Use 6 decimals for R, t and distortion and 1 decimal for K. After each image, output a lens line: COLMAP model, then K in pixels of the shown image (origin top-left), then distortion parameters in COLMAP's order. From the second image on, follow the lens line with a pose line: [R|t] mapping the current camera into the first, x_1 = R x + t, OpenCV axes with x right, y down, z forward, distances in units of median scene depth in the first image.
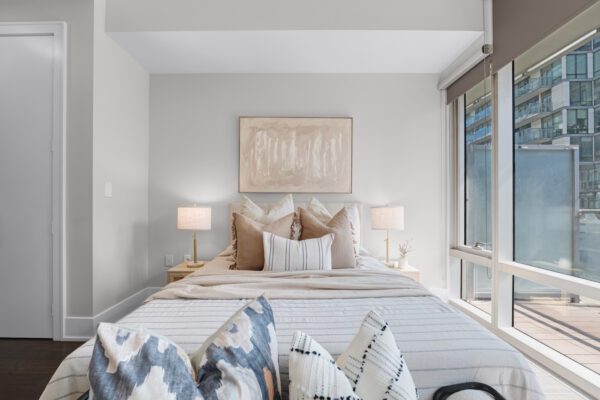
lens RADIAL K [[248.7, 0, 290.2], [0, 248.7, 208.7], [0, 0, 1]] dist [-0.012609, 0.000659]
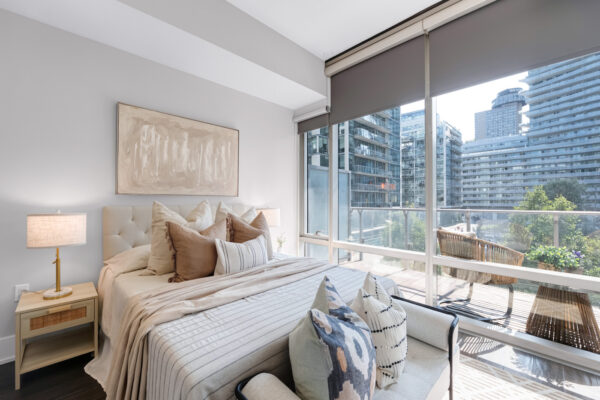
lens RADIAL K [[248.7, 0, 299.4], [0, 248.7, 201.9], [0, 0, 1]] dist [-0.012609, 0.000659]
pose [[0.708281, -0.001779, 0.705928, -0.358396], [0.001716, 0.999998, 0.000798, -0.038422], [-0.705928, 0.000646, 0.708283, -0.005178]]
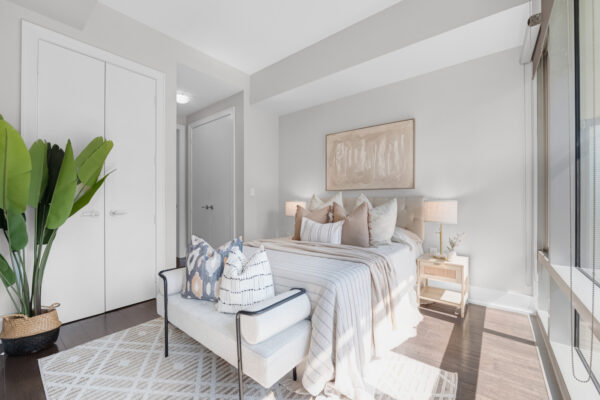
lens RADIAL K [[248.7, 0, 295.8], [0, 248.7, 204.4], [0, 0, 1]] dist [-0.012609, 0.000659]
pose [[0.771988, 0.006015, -0.635608, 0.540956], [0.001564, 0.999934, 0.011362, -0.004116], [0.635635, -0.009765, 0.771928, -0.167627]]
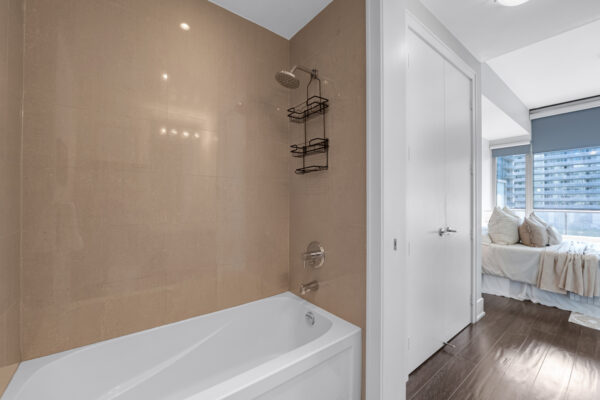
lens RADIAL K [[248.7, 0, 298.2], [0, 248.7, 200.3], [0, 0, 1]] dist [-0.012609, 0.000659]
pose [[0.787864, 0.006961, 0.615810, -1.855874], [-0.007038, 0.999973, -0.002299, -0.054113], [-0.615809, -0.002523, 0.787891, 0.390118]]
